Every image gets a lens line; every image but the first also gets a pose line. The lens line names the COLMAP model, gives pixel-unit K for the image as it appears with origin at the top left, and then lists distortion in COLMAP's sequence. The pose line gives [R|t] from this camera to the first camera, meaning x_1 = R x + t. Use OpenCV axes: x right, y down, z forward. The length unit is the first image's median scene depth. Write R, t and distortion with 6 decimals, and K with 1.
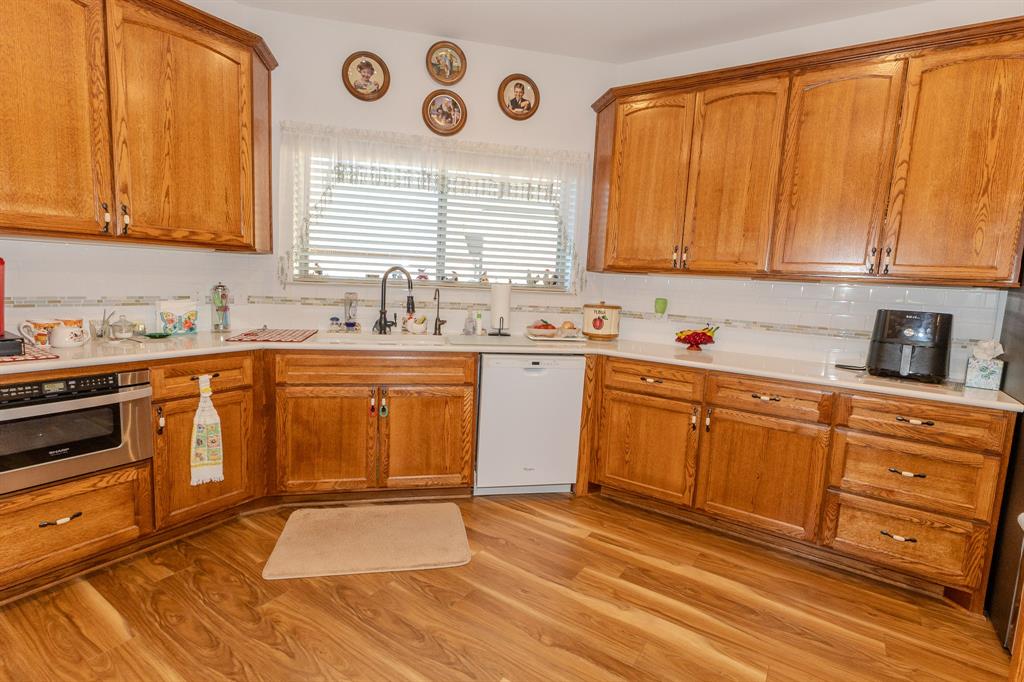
lens RADIAL K [[494.3, 0, 514.6], [0, 494.3, 338.6], [0, 0, 1]] dist [0.001687, 0.000579]
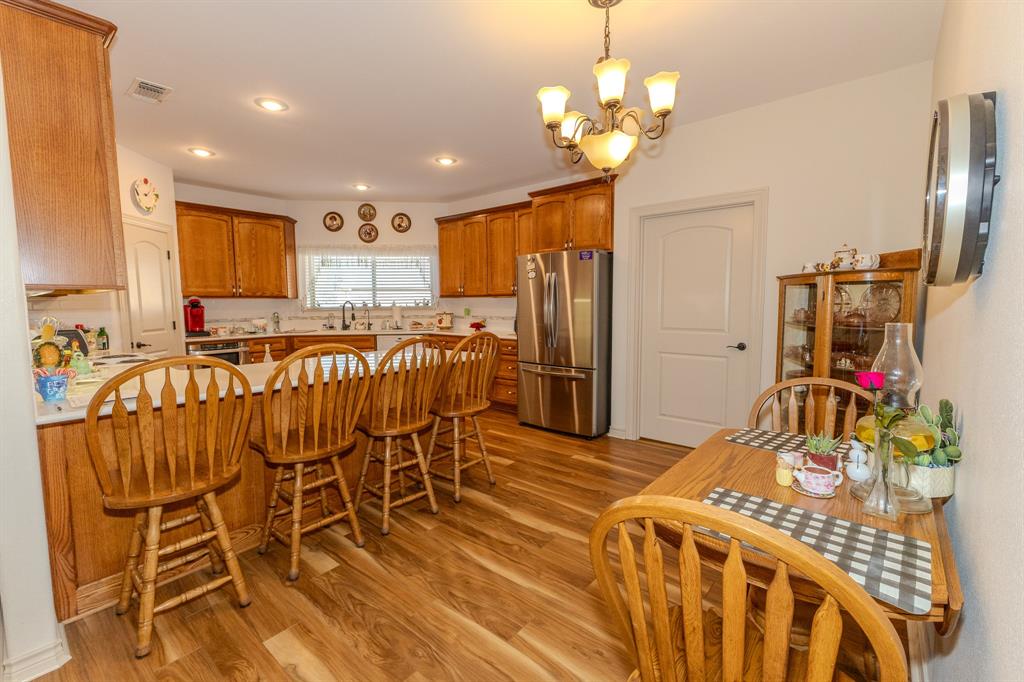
lens RADIAL K [[438.6, 0, 511.7], [0, 438.6, 337.5], [0, 0, 1]] dist [0.013132, -0.005393]
pose [[0.992003, -0.046601, -0.117295, 0.921730], [0.041498, 0.998098, -0.045579, 0.184064], [0.119196, 0.040347, 0.992051, -1.156030]]
